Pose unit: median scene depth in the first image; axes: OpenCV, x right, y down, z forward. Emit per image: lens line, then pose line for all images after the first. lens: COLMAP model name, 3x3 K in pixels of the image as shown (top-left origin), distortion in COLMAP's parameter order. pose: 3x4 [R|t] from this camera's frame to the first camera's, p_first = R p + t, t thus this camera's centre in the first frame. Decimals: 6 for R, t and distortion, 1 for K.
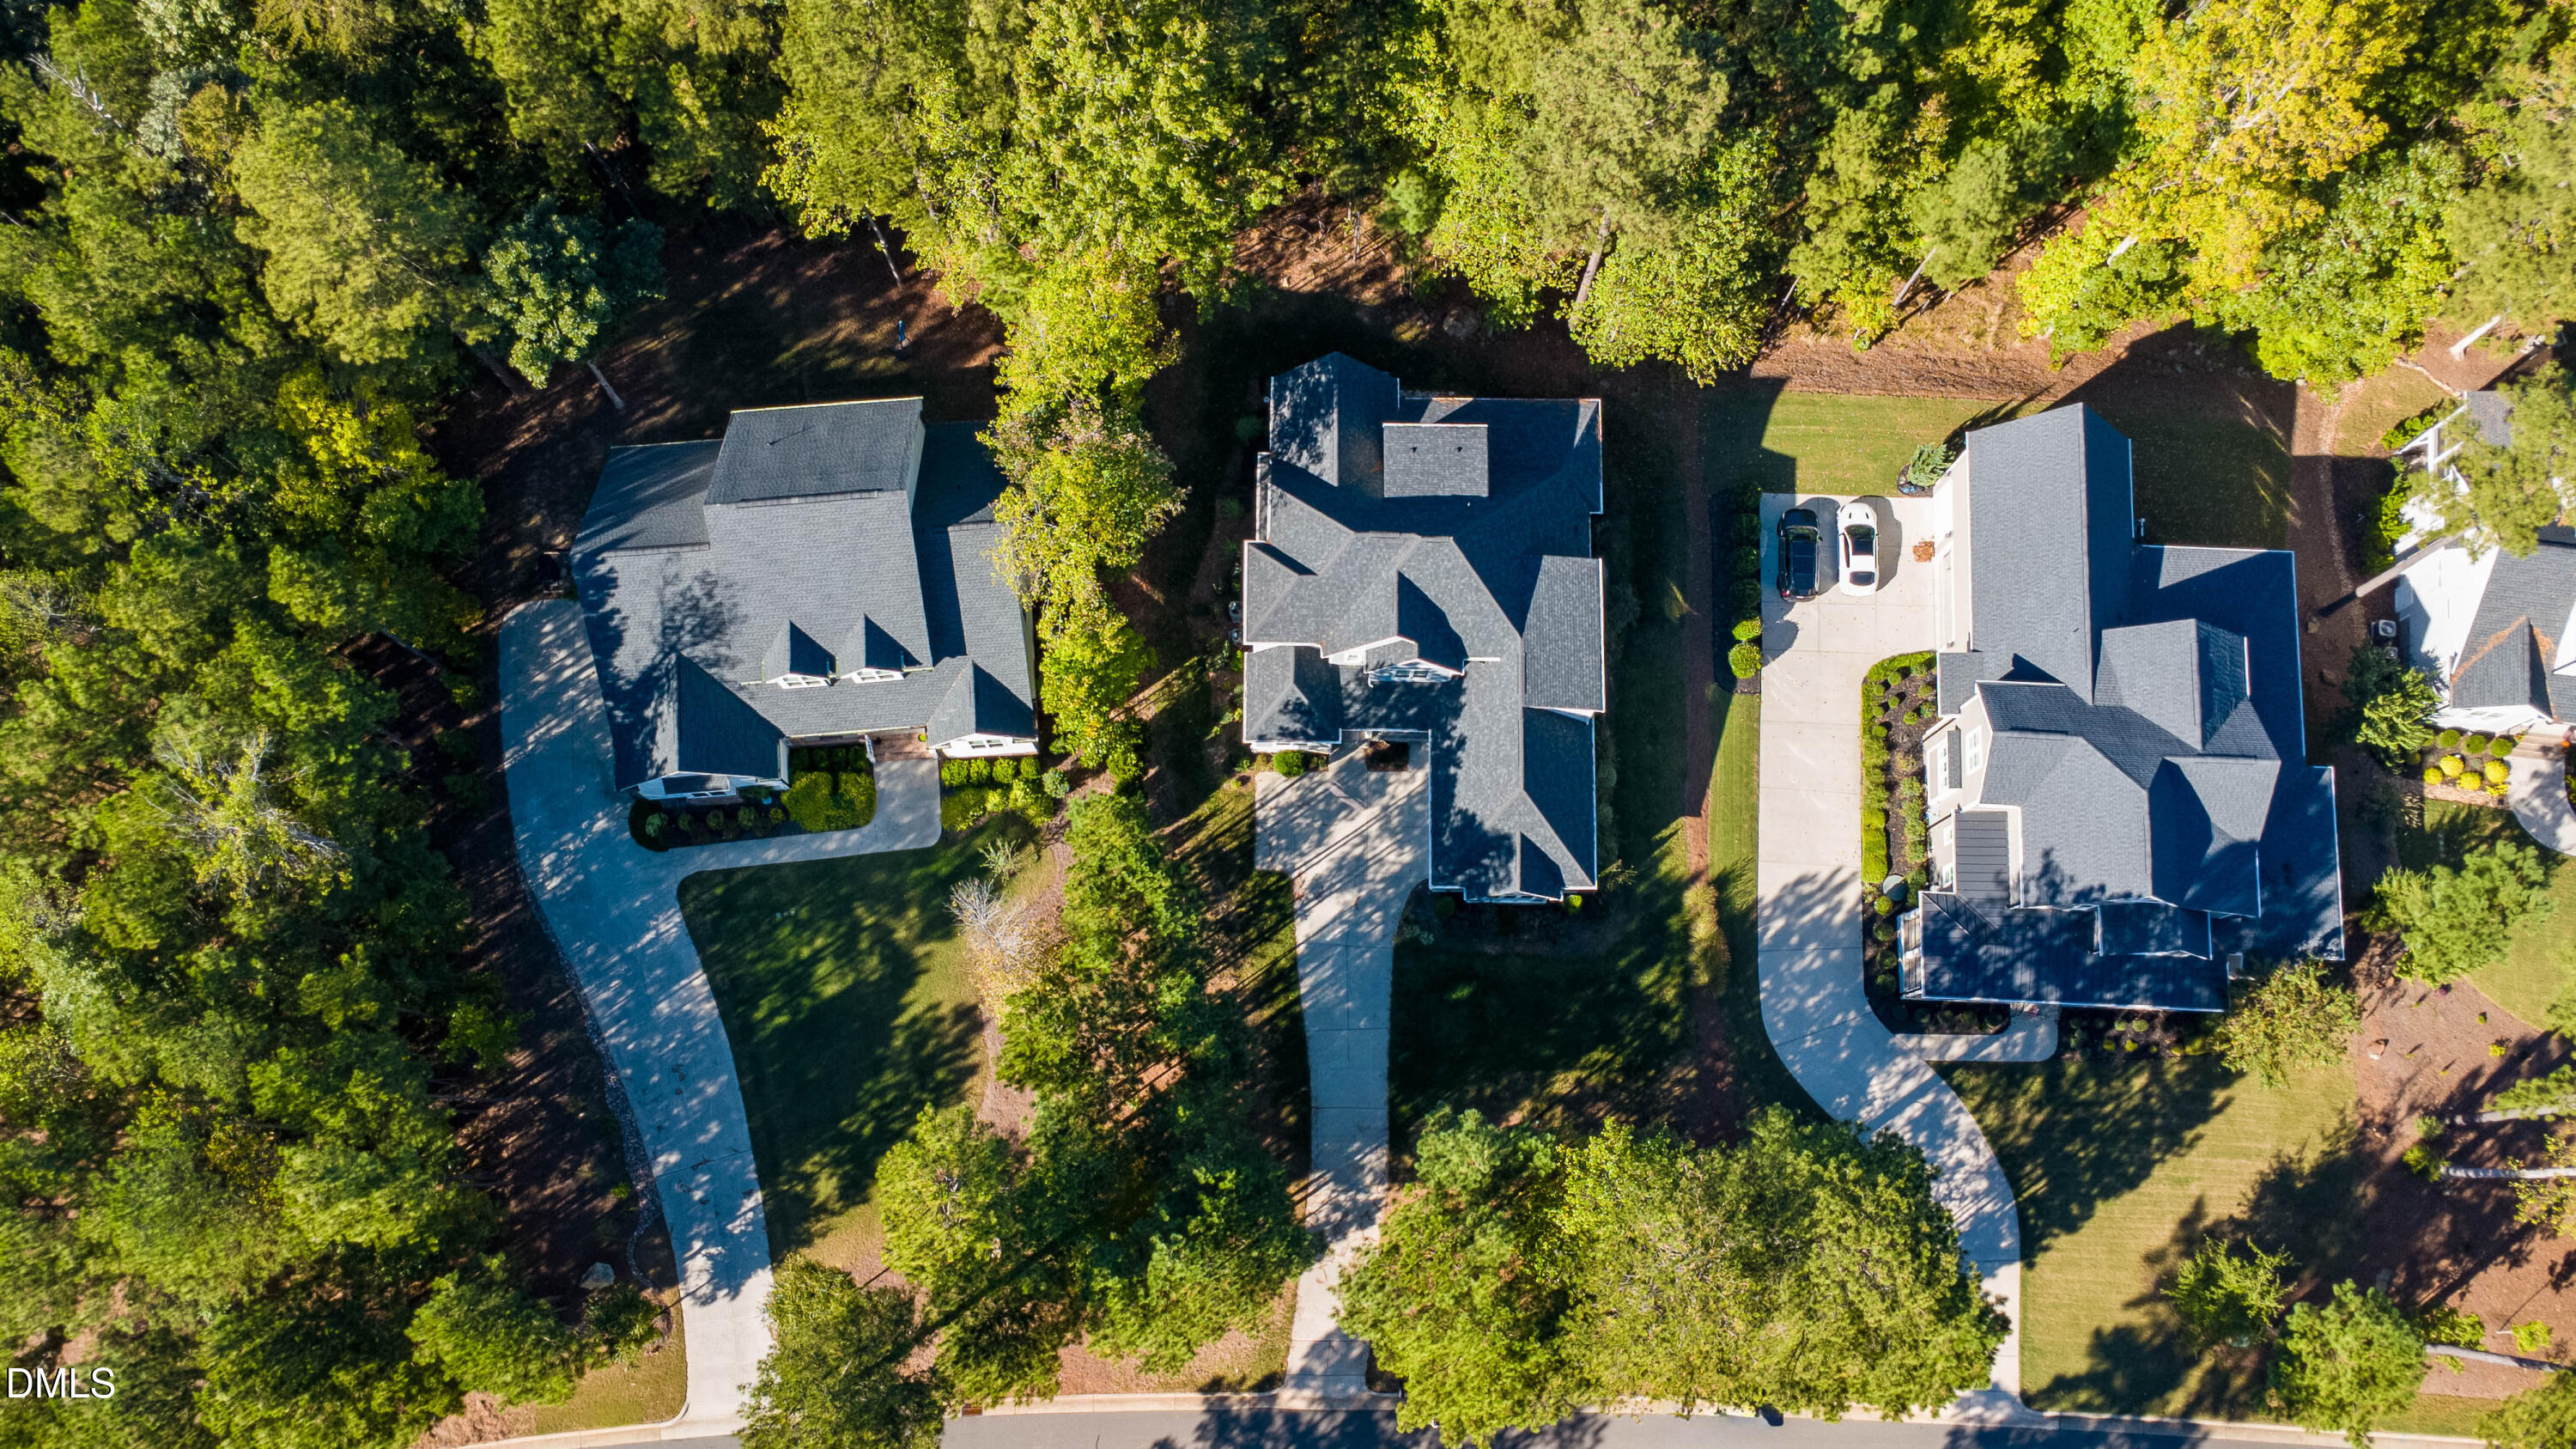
lens RADIAL K [[1970.8, 0, 1215.7], [0, 1970.8, 727.5], [0, 0, 1]] dist [0.000424, 0.001006]
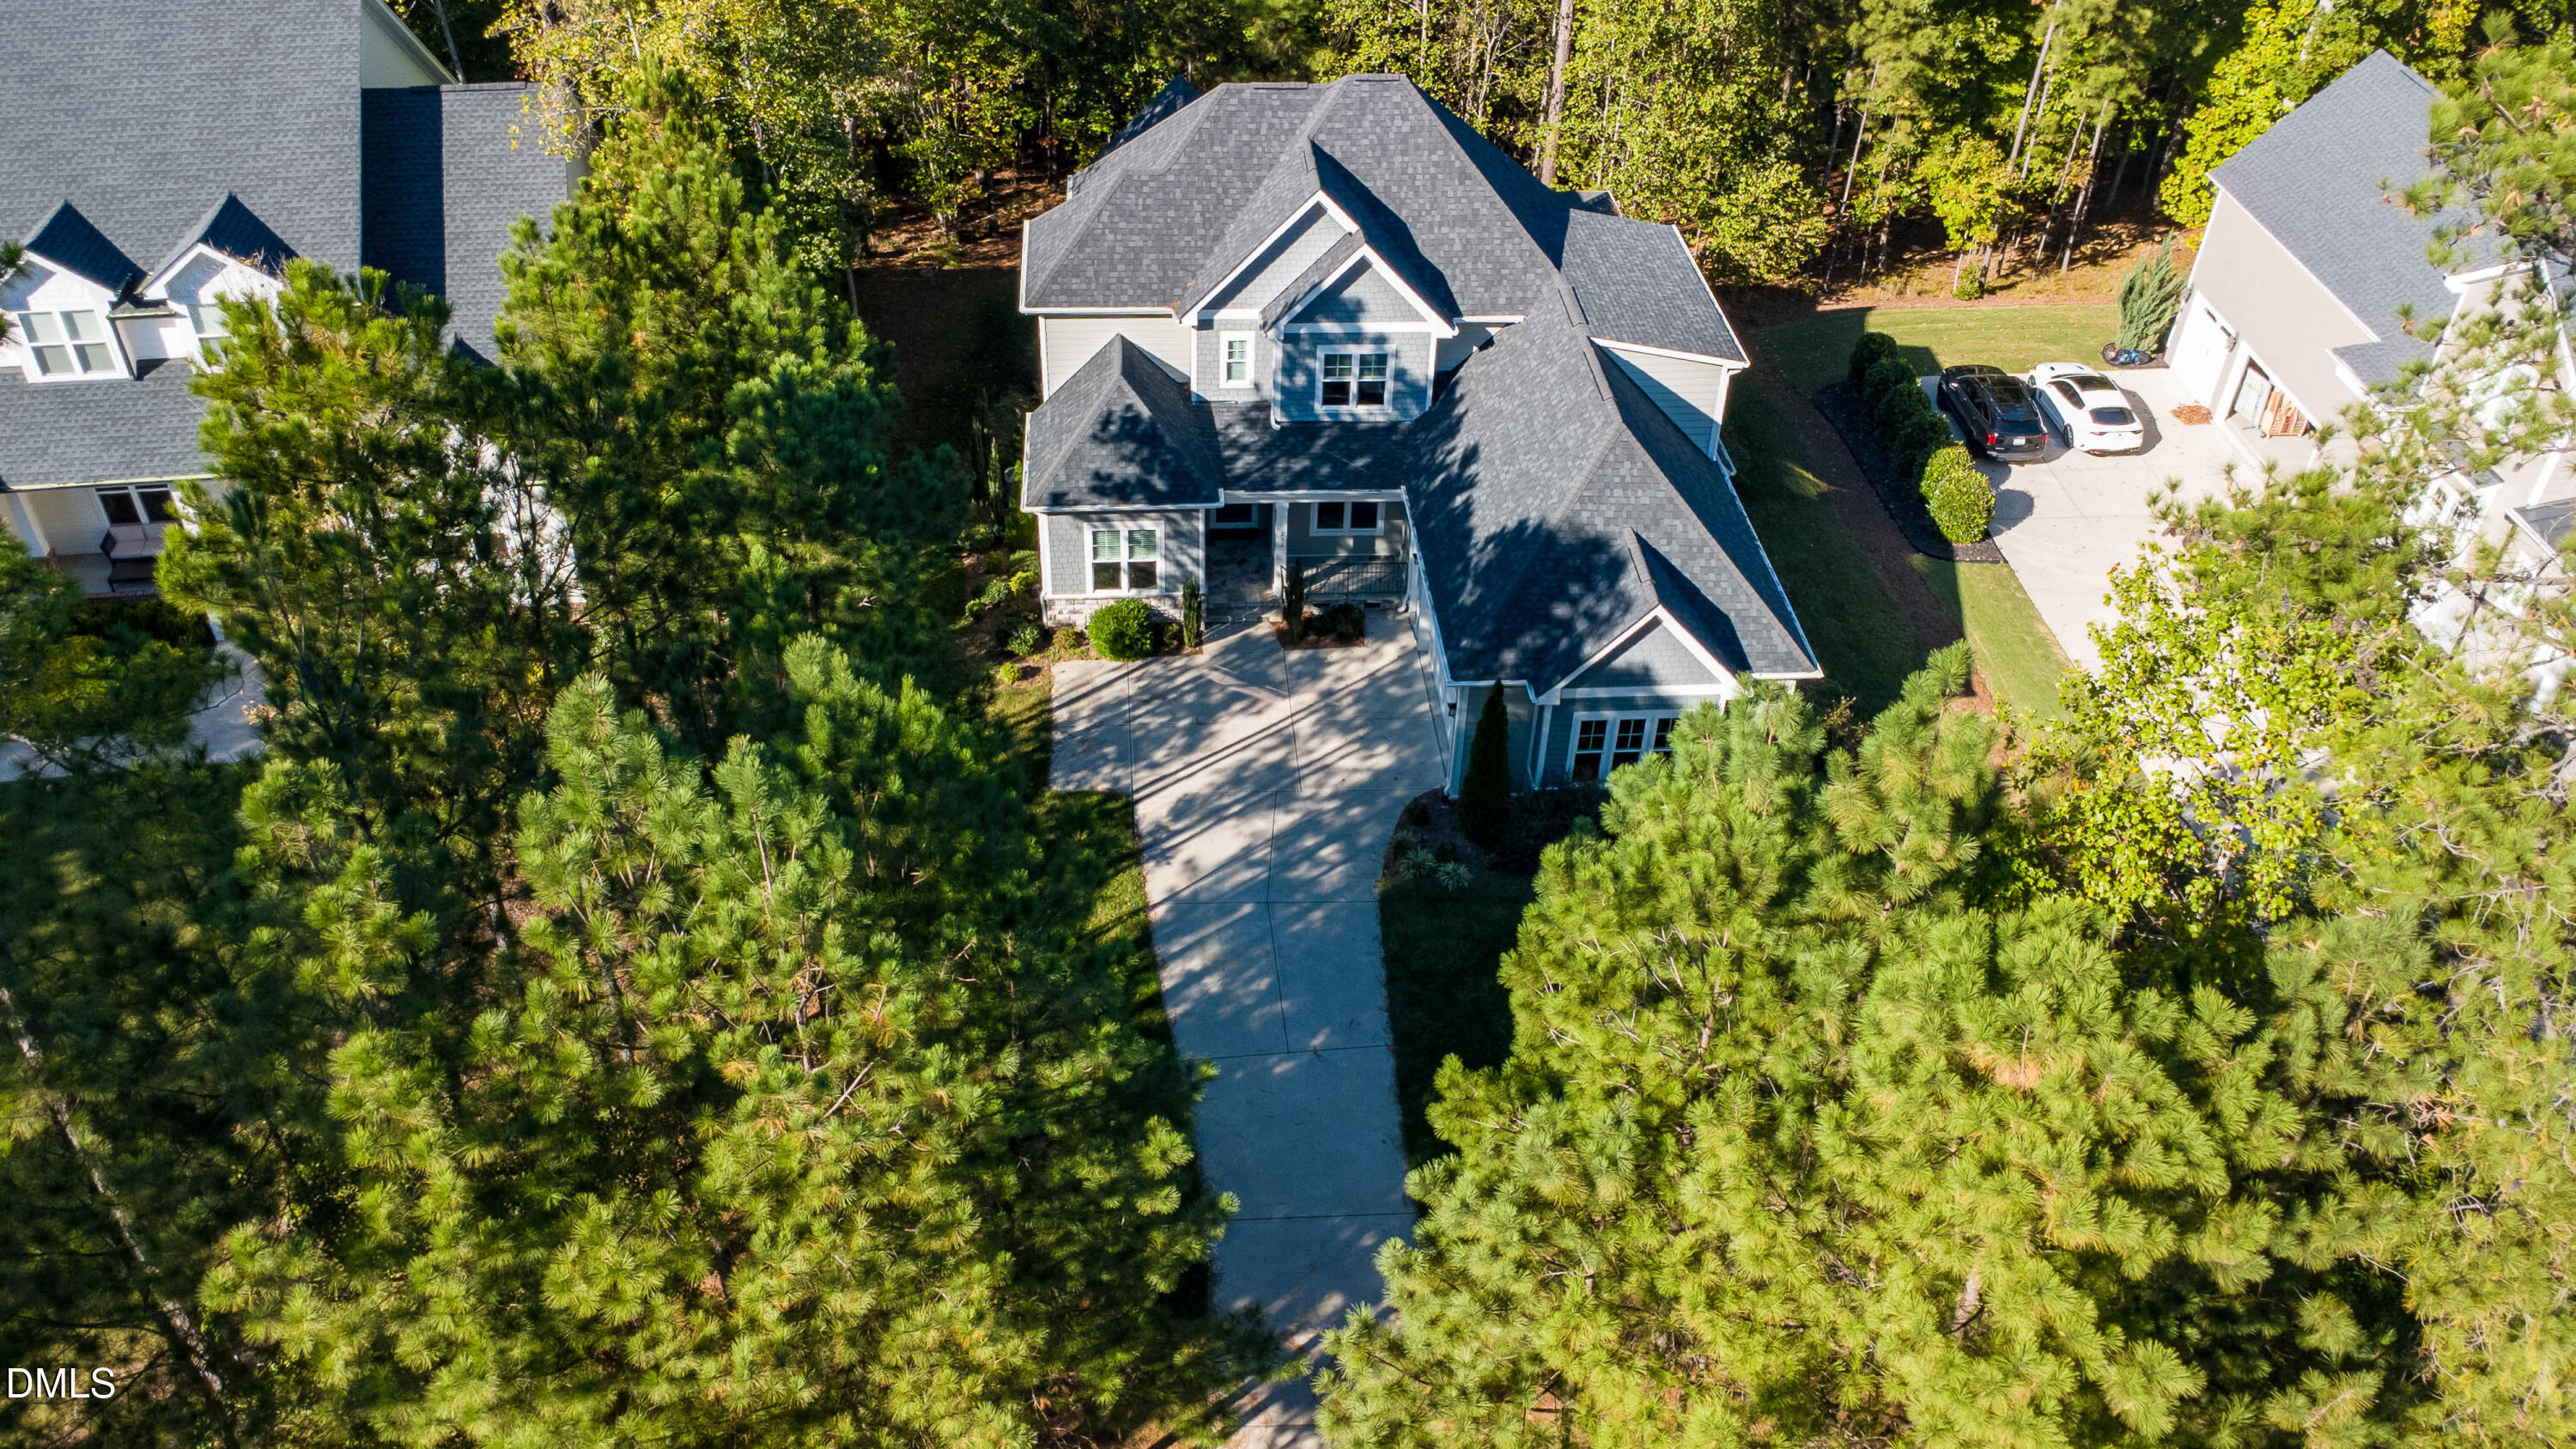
lens RADIAL K [[1970.8, 0, 1215.7], [0, 1970.8, 727.5], [0, 0, 1]] dist [0.000424, 0.001006]
pose [[0.996820, -0.014437, 0.078365, 0.022837], [0.060180, 0.781011, -0.621611, 0.340502], [-0.052230, 0.624350, 0.779397, 0.640152]]
